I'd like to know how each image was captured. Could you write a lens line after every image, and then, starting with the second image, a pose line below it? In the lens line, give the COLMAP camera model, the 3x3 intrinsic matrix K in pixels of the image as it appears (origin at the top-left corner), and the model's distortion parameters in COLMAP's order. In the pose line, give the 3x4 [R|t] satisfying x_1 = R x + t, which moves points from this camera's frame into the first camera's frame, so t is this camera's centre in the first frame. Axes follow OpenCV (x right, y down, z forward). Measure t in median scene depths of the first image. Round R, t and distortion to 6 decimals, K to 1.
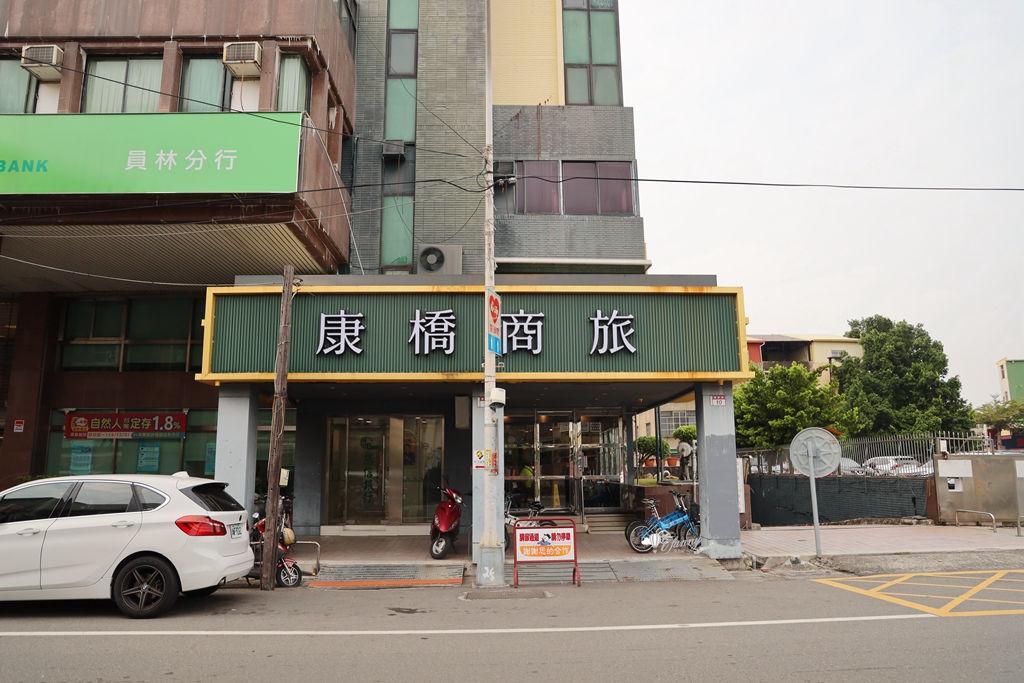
lens RADIAL K [[683.6, 0, 511.6], [0, 683.6, 316.4], [0, 0, 1]] dist [-0.108402, 0.058437]
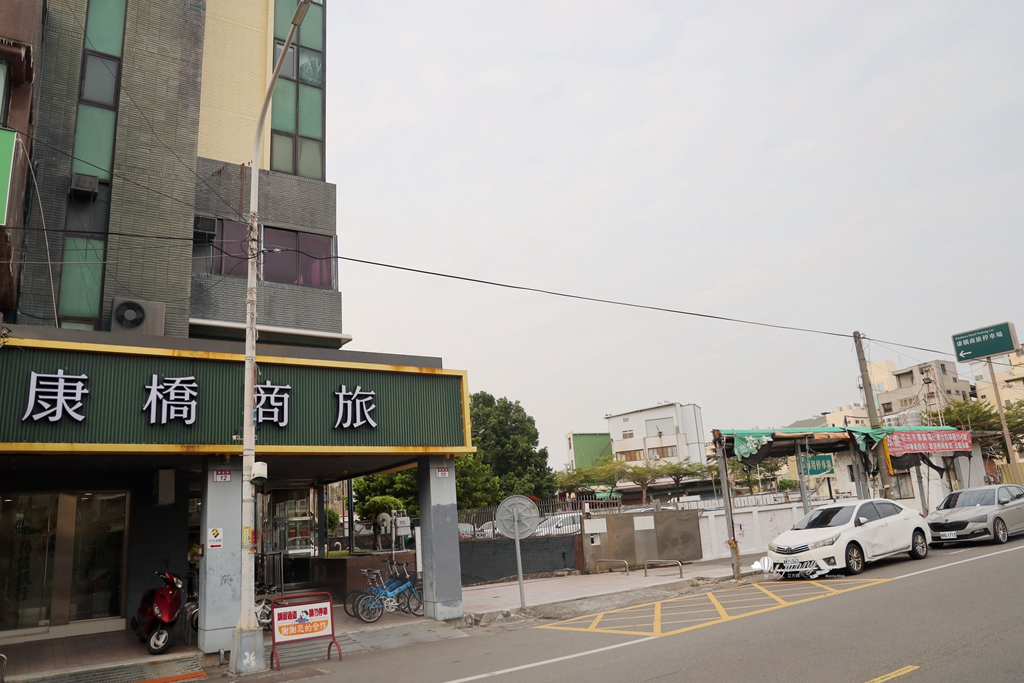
lens RADIAL K [[683.6, 0, 511.6], [0, 683.6, 316.4], [0, 0, 1]] dist [-0.108402, 0.058437]
pose [[0.849552, 0.098615, 0.518205, -0.199750], [-0.046756, 0.992581, -0.112237, -0.009370], [-0.525428, 0.071122, 0.847860, -0.014856]]
